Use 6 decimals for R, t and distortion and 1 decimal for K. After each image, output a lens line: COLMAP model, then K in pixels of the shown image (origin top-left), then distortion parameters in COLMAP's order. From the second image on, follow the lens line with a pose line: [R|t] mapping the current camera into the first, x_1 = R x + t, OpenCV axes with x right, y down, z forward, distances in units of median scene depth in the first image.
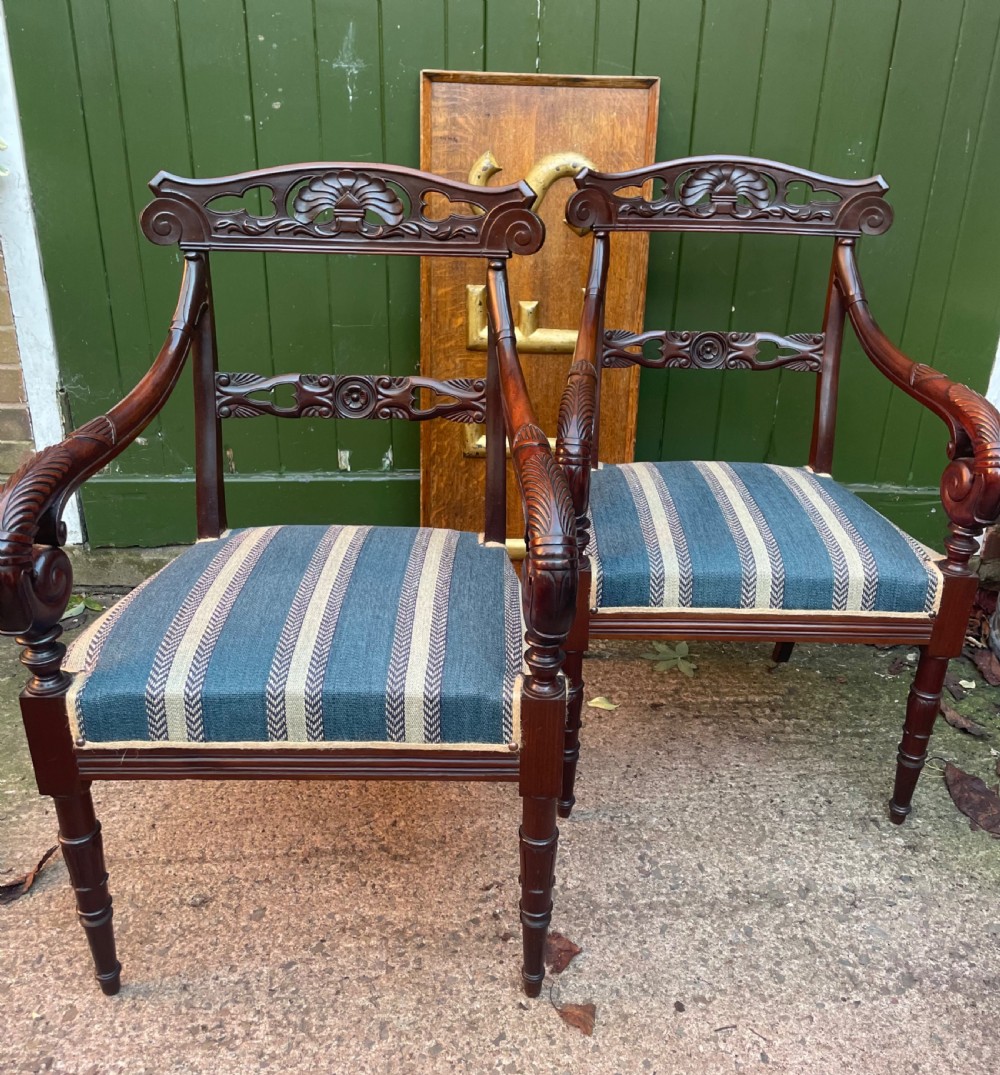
lens RADIAL K [[1027.5, 0, 510.0], [0, 1027.5, 519.8], [0, 0, 1]] dist [0.037134, 0.000000]
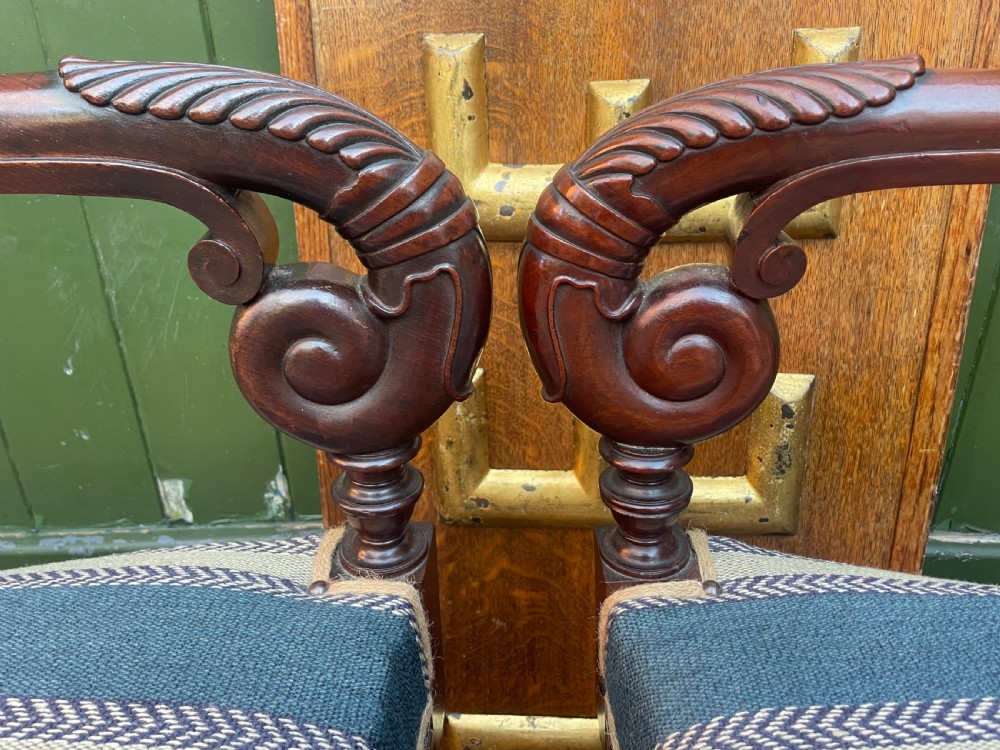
lens RADIAL K [[792.1, 0, 496.0], [0, 792.1, 368.0], [0, 0, 1]] dist [0.054065, -0.100136]
pose [[0.996559, -0.014246, -0.081654, -0.001222], [0.016501, 0.999499, 0.027008, -0.150076], [0.081228, -0.028262, 0.996295, 0.859081]]
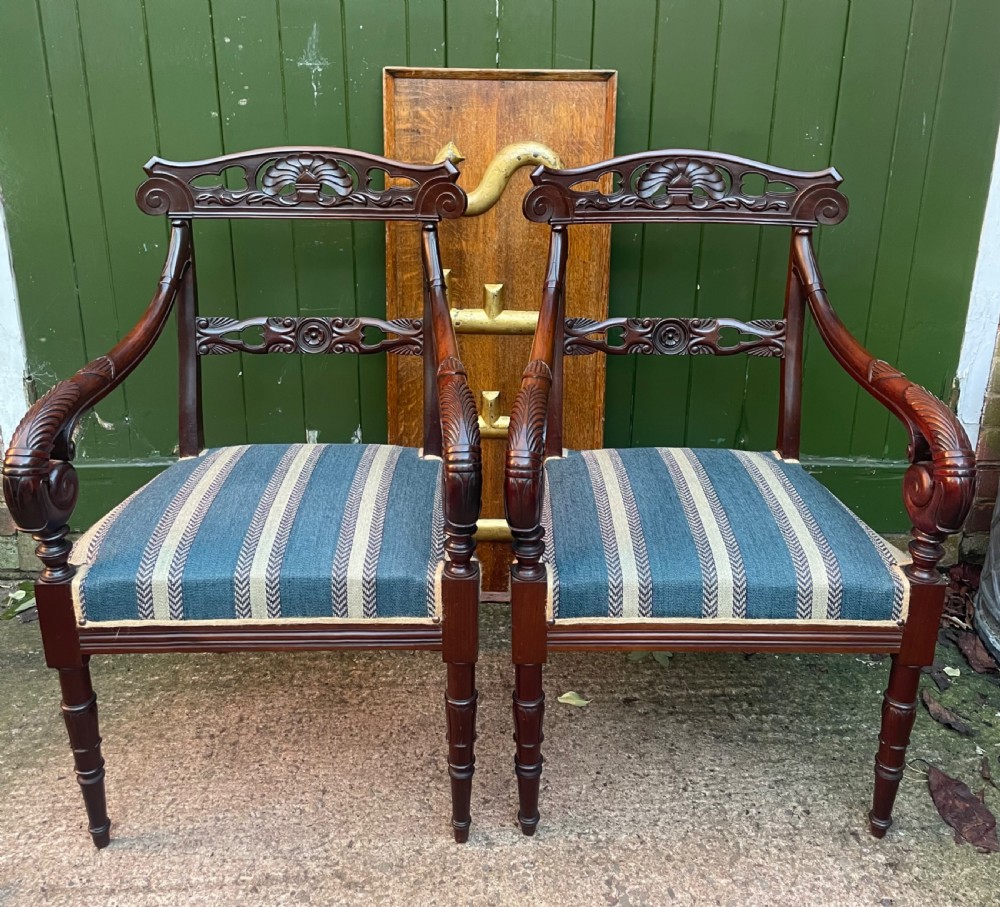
lens RADIAL K [[1029.8, 0, 502.1], [0, 1029.8, 355.1], [0, 0, 1]] dist [0.025627, 0.000000]
pose [[0.999871, -0.013745, -0.008360, 0.038885], [0.012973, 0.996186, -0.086290, -0.065449], [0.009514, 0.086171, 0.996235, 0.007290]]
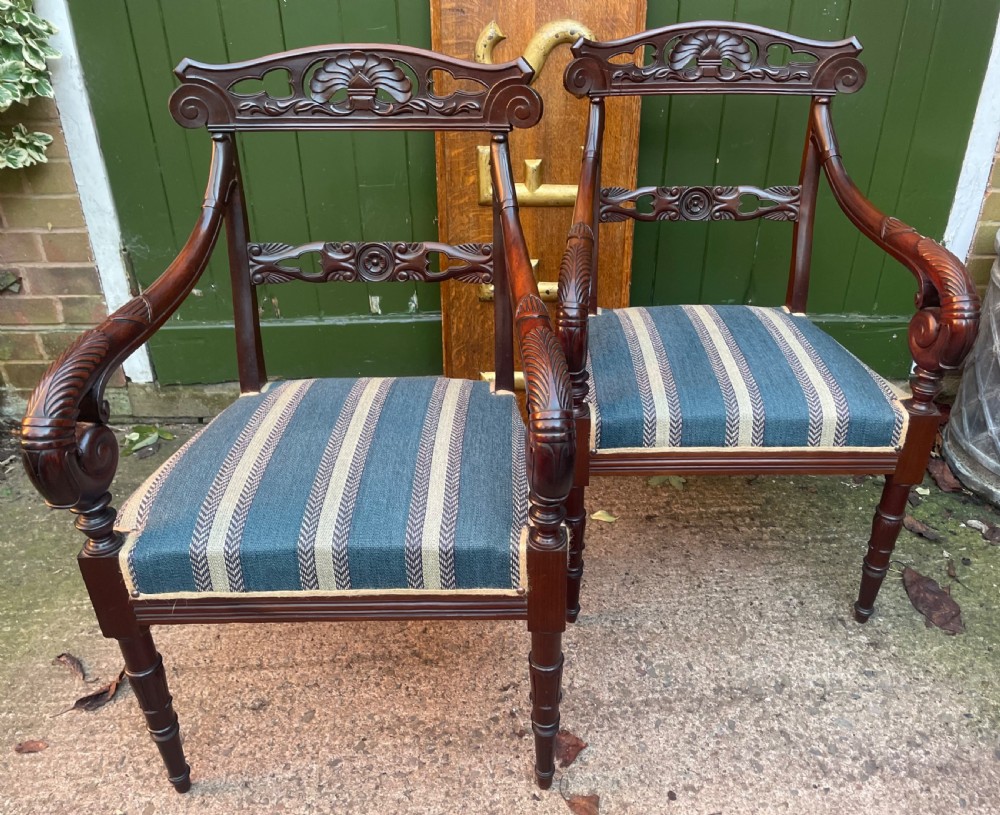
lens RADIAL K [[847.3, 0, 515.0], [0, 847.3, 403.7], [0, 0, 1]] dist [0.067697, -0.098084]
pose [[0.999588, -0.021382, -0.019155, 0.012082], [0.023146, 0.994997, 0.097190, -0.045943], [0.016982, -0.097594, 0.995081, 0.066873]]
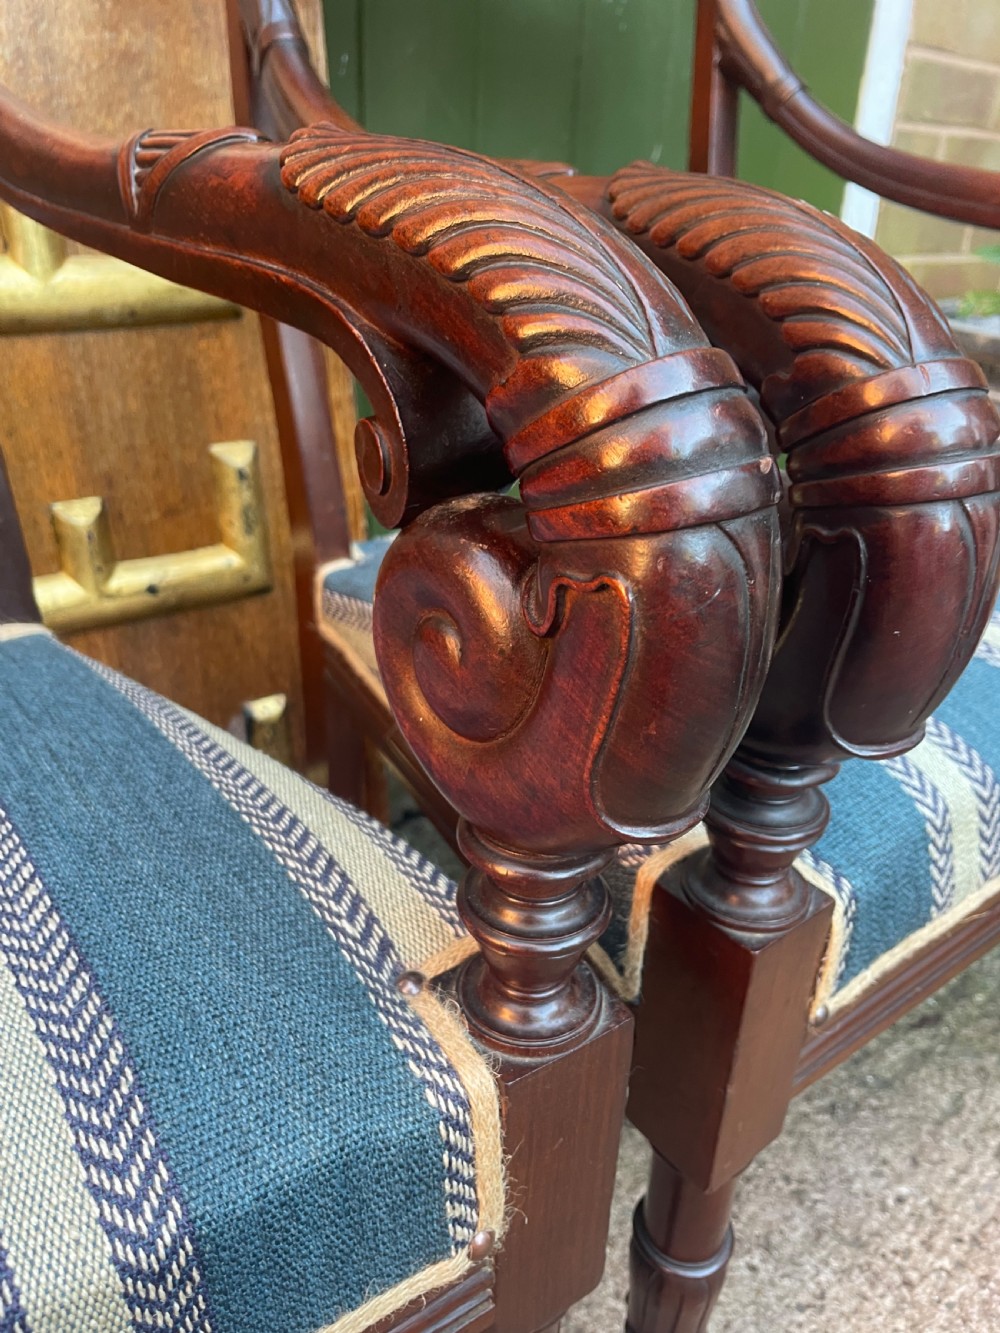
lens RADIAL K [[1055.8, 0, 504.9], [0, 1055.8, 692.9], [0, 0, 1]] dist [0.054065, -0.100136]
pose [[0.809530, -0.269698, 0.521464, -0.094209], [0.226531, 0.962945, 0.146358, -0.071702], [-0.541613, -0.000353, 0.840628, 0.708132]]
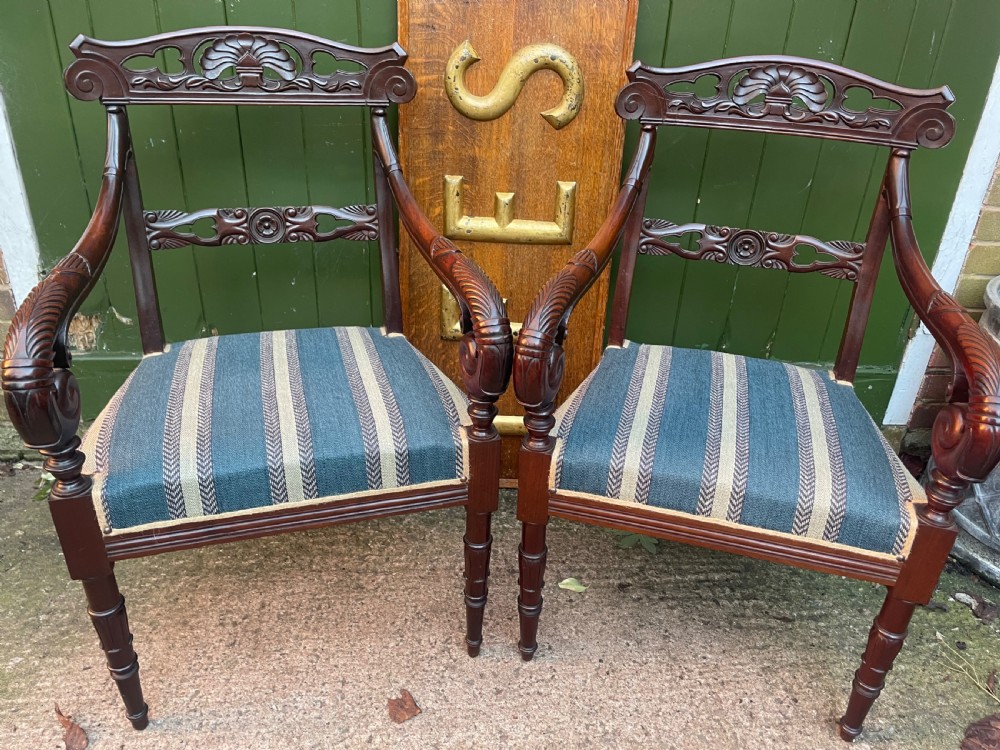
lens RADIAL K [[768.4, 0, 512.3], [0, 768.4, 379.1], [0, 0, 1]] dist [0.070771, -0.105505]
pose [[0.998868, 0.005078, 0.047305, -0.011373], [-0.008848, 0.996769, 0.079828, -0.102207], [-0.046747, -0.080156, 0.995686, 0.253659]]
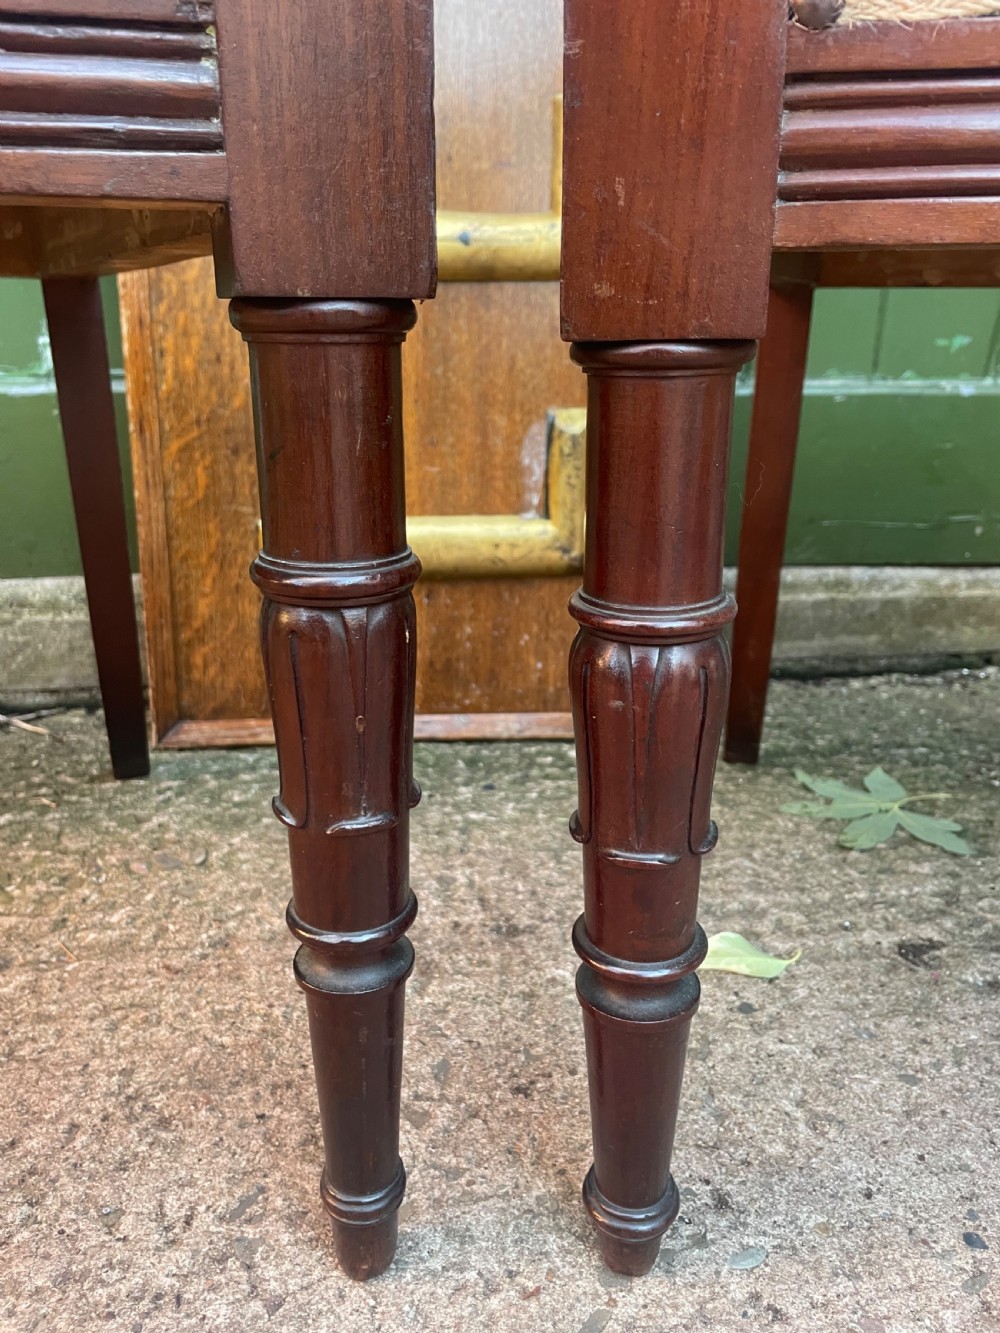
lens RADIAL K [[1034.2, 0, 493.6], [0, 1034.2, 678.2], [0, 0, 1]] dist [0.052343, -0.089826]
pose [[0.994620, -0.050339, 0.090535, 0.000294], [0.057455, 0.995313, -0.077789, 0.131265], [-0.086195, 0.082572, 0.992851, 0.776379]]
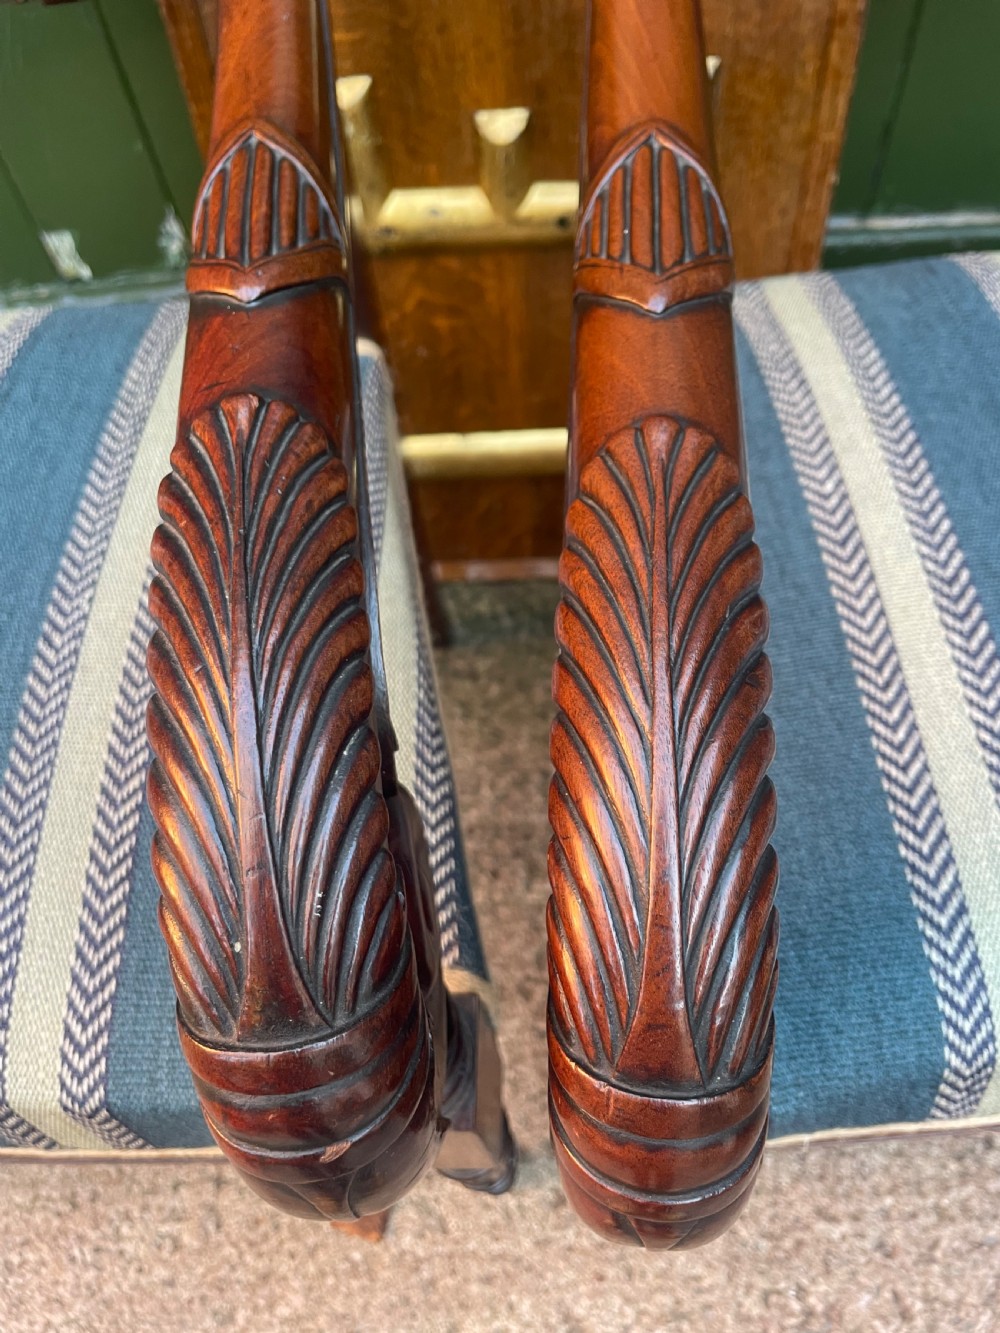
lens RADIAL K [[1055.8, 0, 500.3], [0, 1055.8, 671.8], [0, 0, 1]] dist [0.054065, -0.100136]
pose [[0.995573, -0.058644, -0.073446, 0.032175], [0.090380, 0.811774, 0.576936, -0.186377], [0.025788, -0.581020, 0.813481, 0.726673]]
